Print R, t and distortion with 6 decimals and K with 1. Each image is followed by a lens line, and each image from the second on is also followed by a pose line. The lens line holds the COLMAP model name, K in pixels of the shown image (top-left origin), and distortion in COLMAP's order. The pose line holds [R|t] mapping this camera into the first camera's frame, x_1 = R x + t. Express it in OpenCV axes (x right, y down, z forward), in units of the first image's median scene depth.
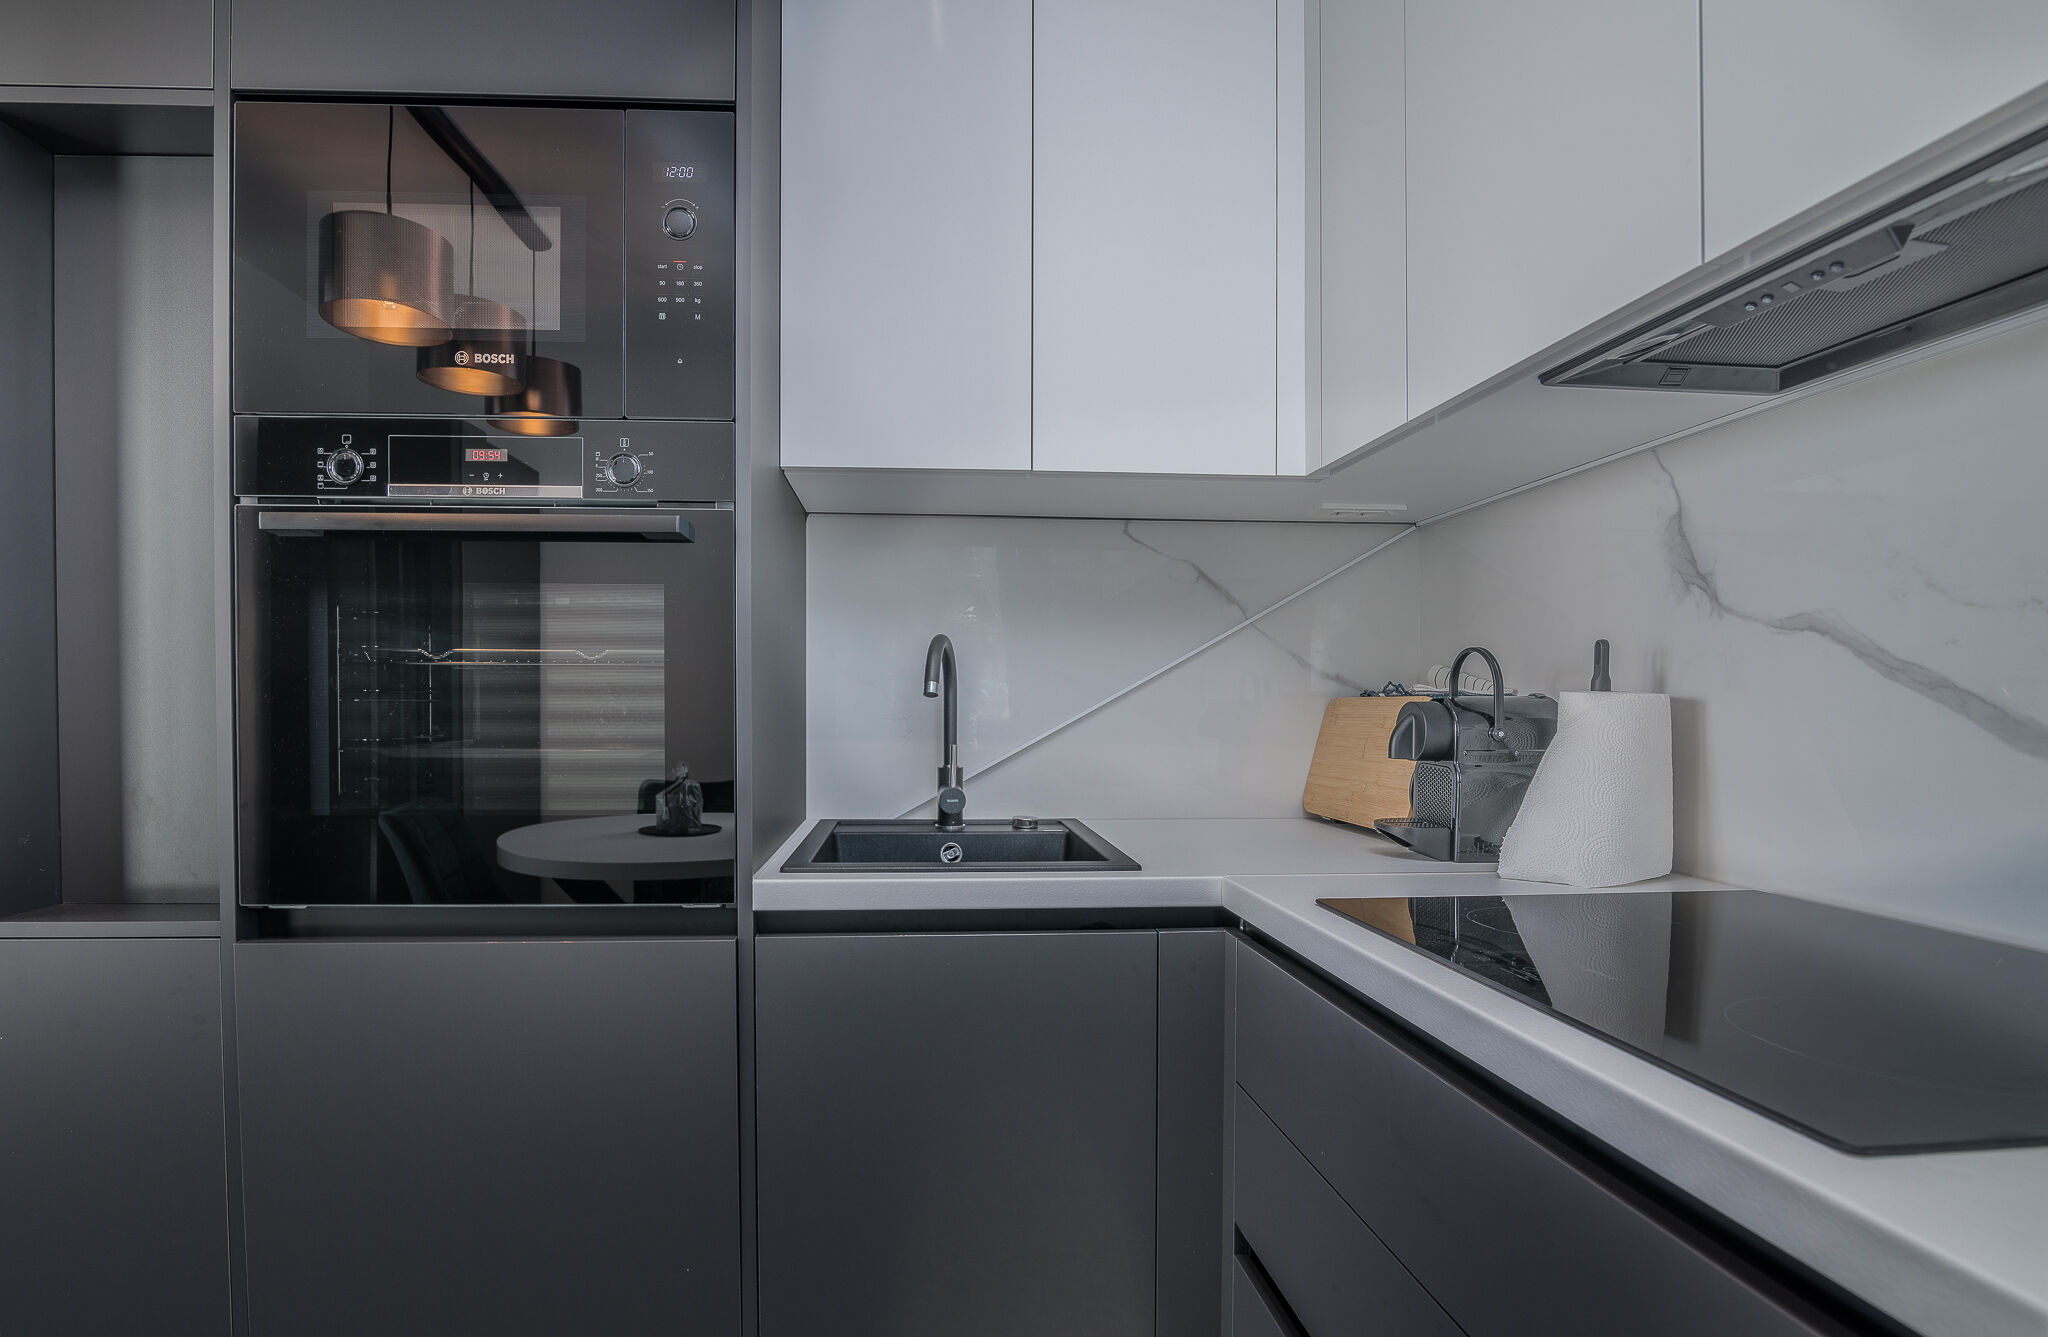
lens RADIAL K [[963.8, 0, 961.7], [0, 963.8, 717.3], [0, 0, 1]] dist [-0.015276, 0.001055]
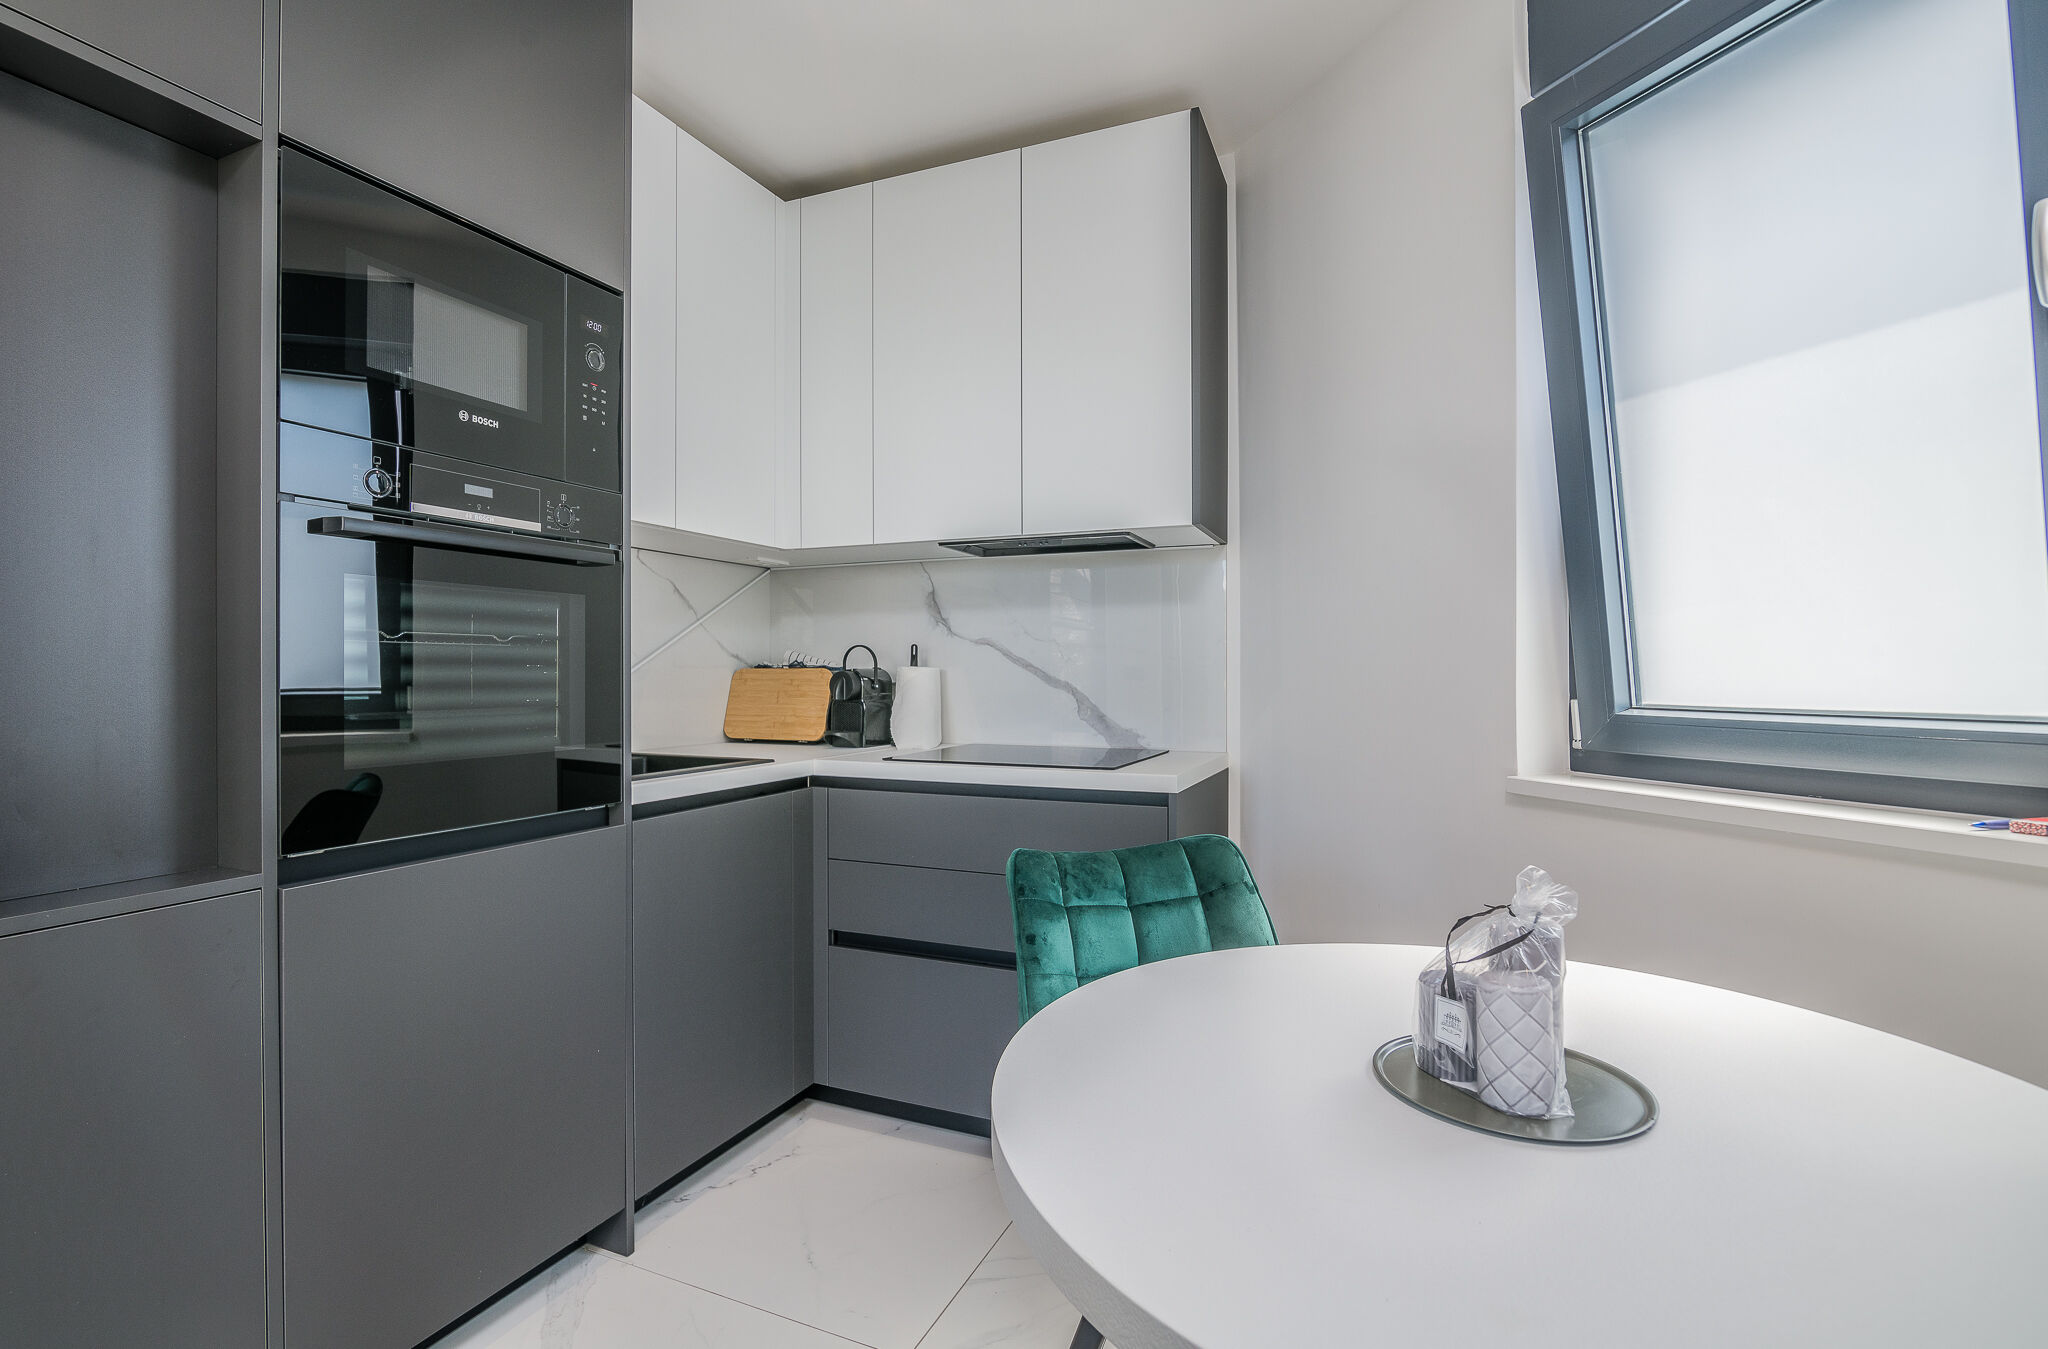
lens RADIAL K [[943.4, 0, 1020.1], [0, 943.4, 663.1], [0, 0, 1]] dist [-0.017805, -0.000795]
pose [[0.454511, 0.004427, 0.890730, -1.312267], [0.015372, 0.999800, -0.012813, -0.002491], [-0.890608, 0.019516, 0.454352, -0.272680]]
